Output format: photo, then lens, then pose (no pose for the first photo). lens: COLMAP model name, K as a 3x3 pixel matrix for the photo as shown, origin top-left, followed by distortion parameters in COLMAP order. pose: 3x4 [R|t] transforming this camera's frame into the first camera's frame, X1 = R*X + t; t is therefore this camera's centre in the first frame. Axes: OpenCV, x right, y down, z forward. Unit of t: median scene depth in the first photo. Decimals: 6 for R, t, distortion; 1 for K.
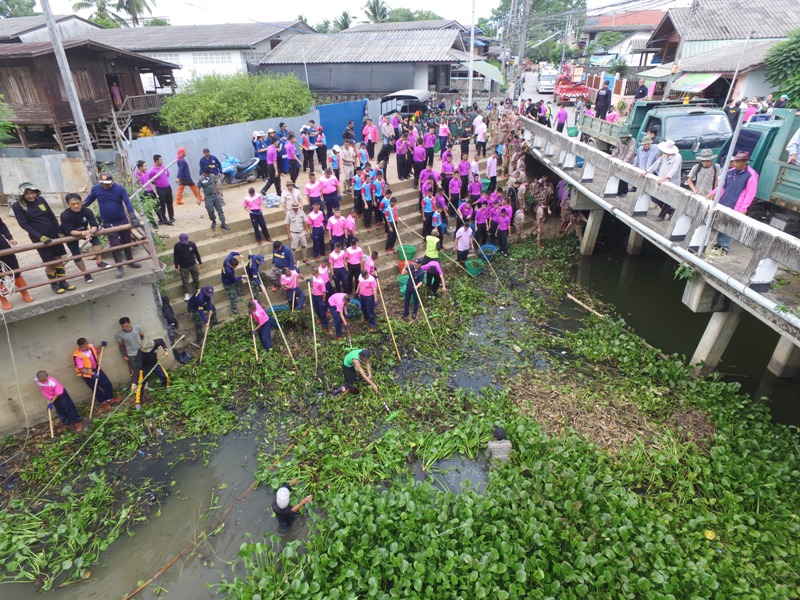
lens RADIAL K [[469.6, 0, 400.0], [0, 469.6, 300.0], [0, 0, 1]] dist [0.022405, 0.002870]
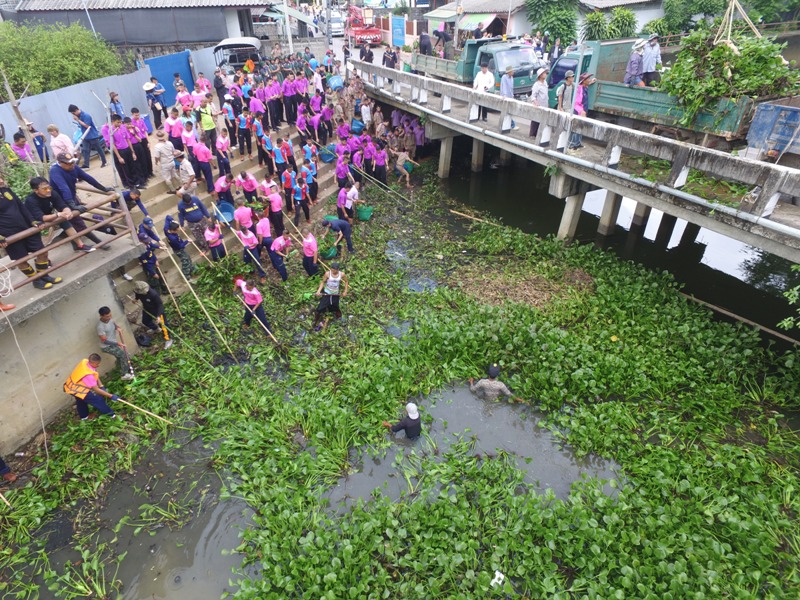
lens RADIAL K [[469.7, 0, 398.7], [0, 469.7, 295.0], [0, 0, 1]] dist [0.003593, 0.013137]
pose [[0.895896, -0.247493, 0.368942, -0.160266], [0.214043, 0.968174, 0.129713, 0.008751], [-0.389303, -0.037239, 0.920357, -0.032616]]
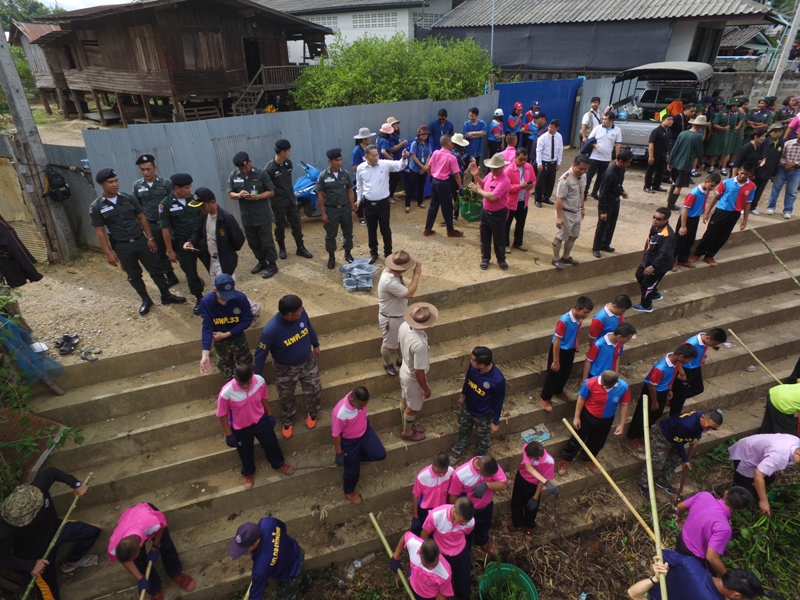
lens RADIAL K [[469.7, 0, 398.7], [0, 469.7, 295.0], [0, 0, 1]] dist [0.003593, 0.013137]
pose [[0.935778, 0.177417, -0.304700, -0.058176], [-0.172892, 0.984045, 0.042002, -0.135853], [0.307291, 0.013376, 0.951522, 0.355994]]
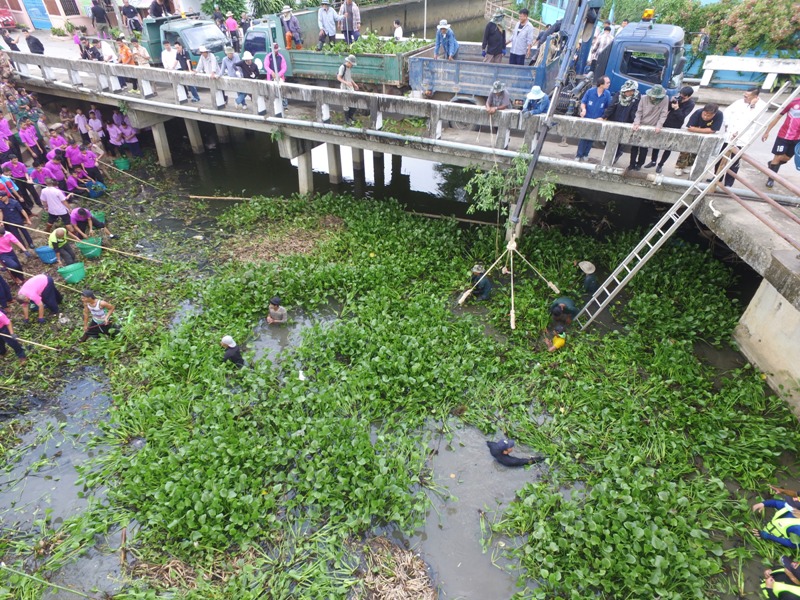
lens RADIAL K [[463.0, 0, 399.3], [0, 463.0, 297.1], [0, 0, 1]] dist [-0.001020, 0.001246]
pose [[0.480530, -0.526707, 0.701192, -0.218633], [0.415584, 0.840842, 0.346805, 0.011422], [-0.772257, 0.124754, 0.622941, -0.062119]]
